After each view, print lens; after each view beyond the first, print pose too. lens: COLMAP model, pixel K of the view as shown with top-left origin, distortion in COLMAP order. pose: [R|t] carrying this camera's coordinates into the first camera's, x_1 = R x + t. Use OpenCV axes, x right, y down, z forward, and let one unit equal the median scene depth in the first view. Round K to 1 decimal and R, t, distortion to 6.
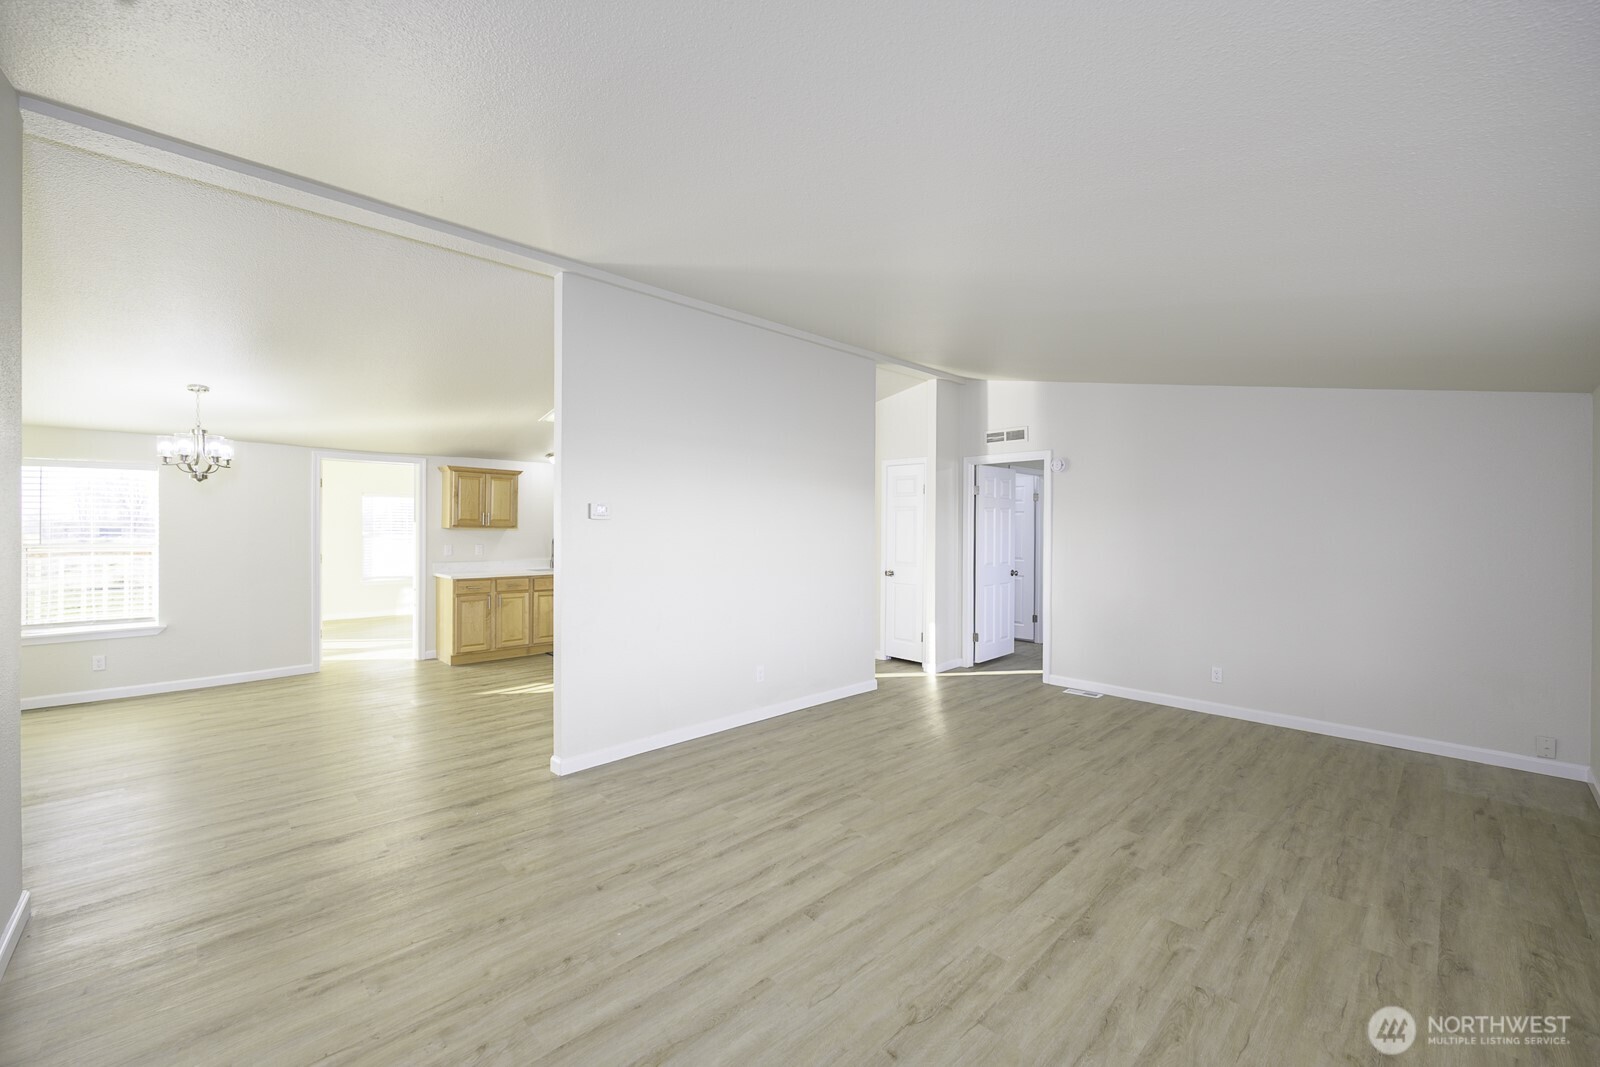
lens RADIAL K [[634.4, 0, 801.8], [0, 634.4, 529.4], [0, 0, 1]] dist [-0.009167, -0.000437]
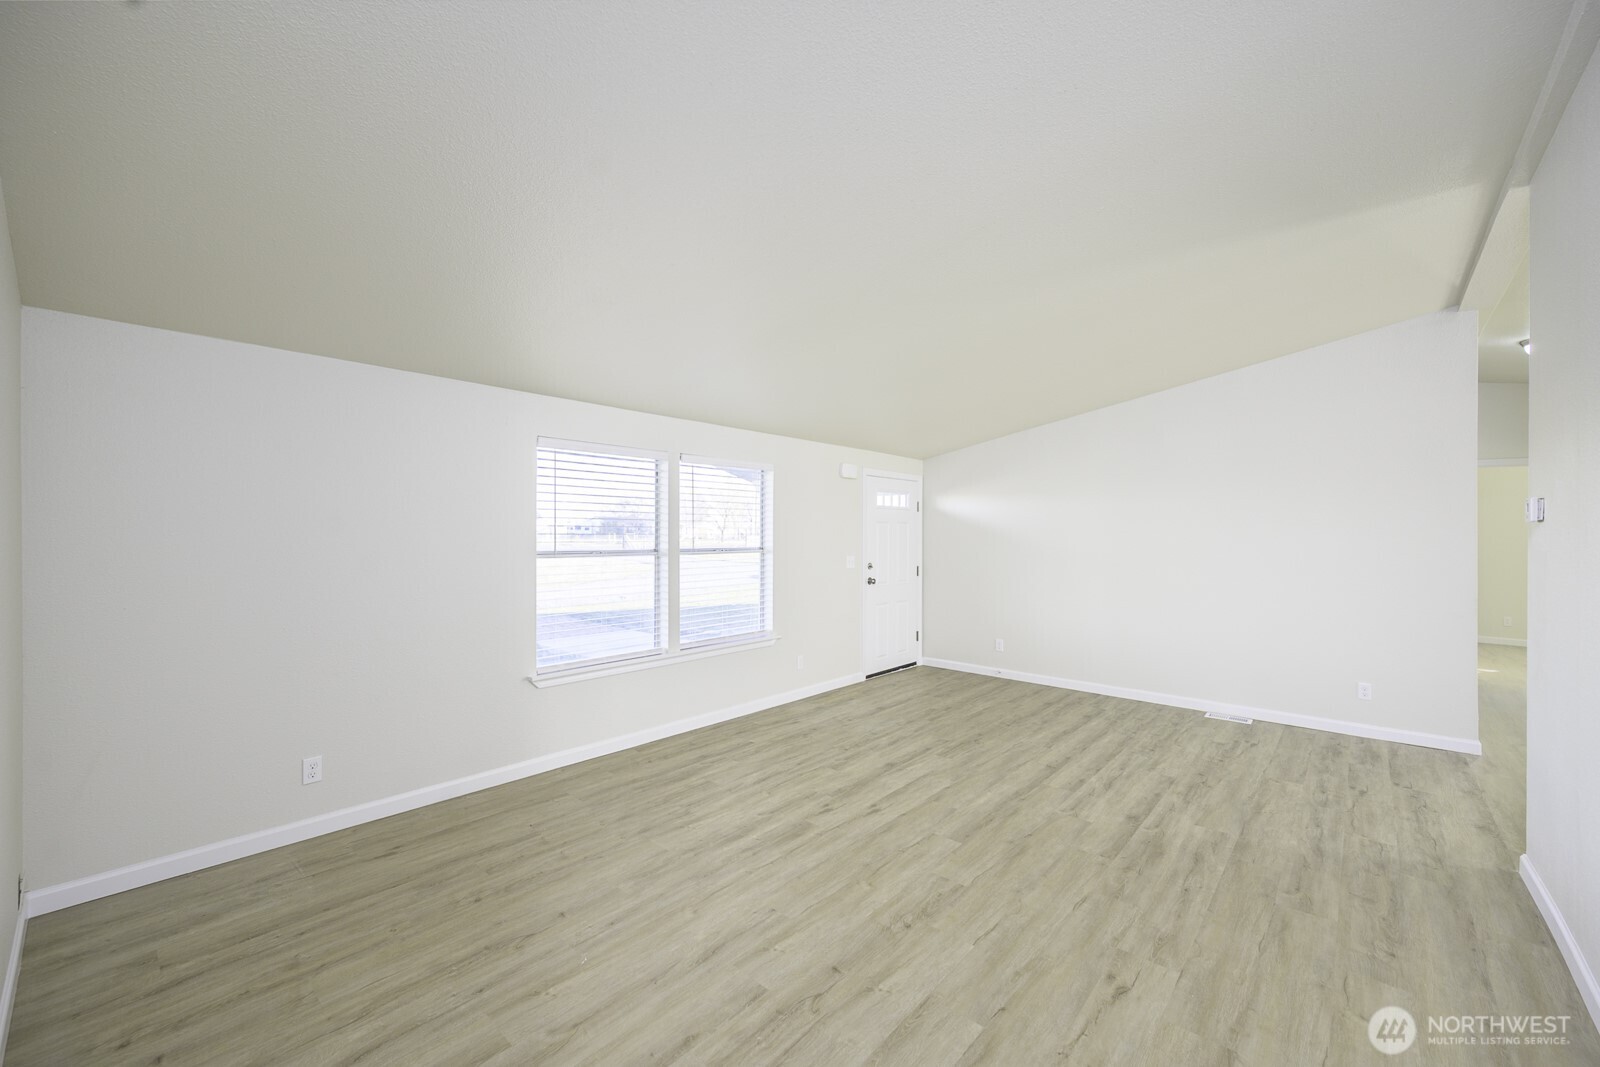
lens RADIAL K [[634.4, 0, 800.8], [0, 634.4, 535.0], [0, 0, 1]] dist [-0.009167, -0.000437]
pose [[-0.997105, -0.008311, -0.075579, 0.661979], [-0.008902, 0.999932, 0.007482, 0.000009], [0.075512, 0.008133, -0.997112, 2.159376]]
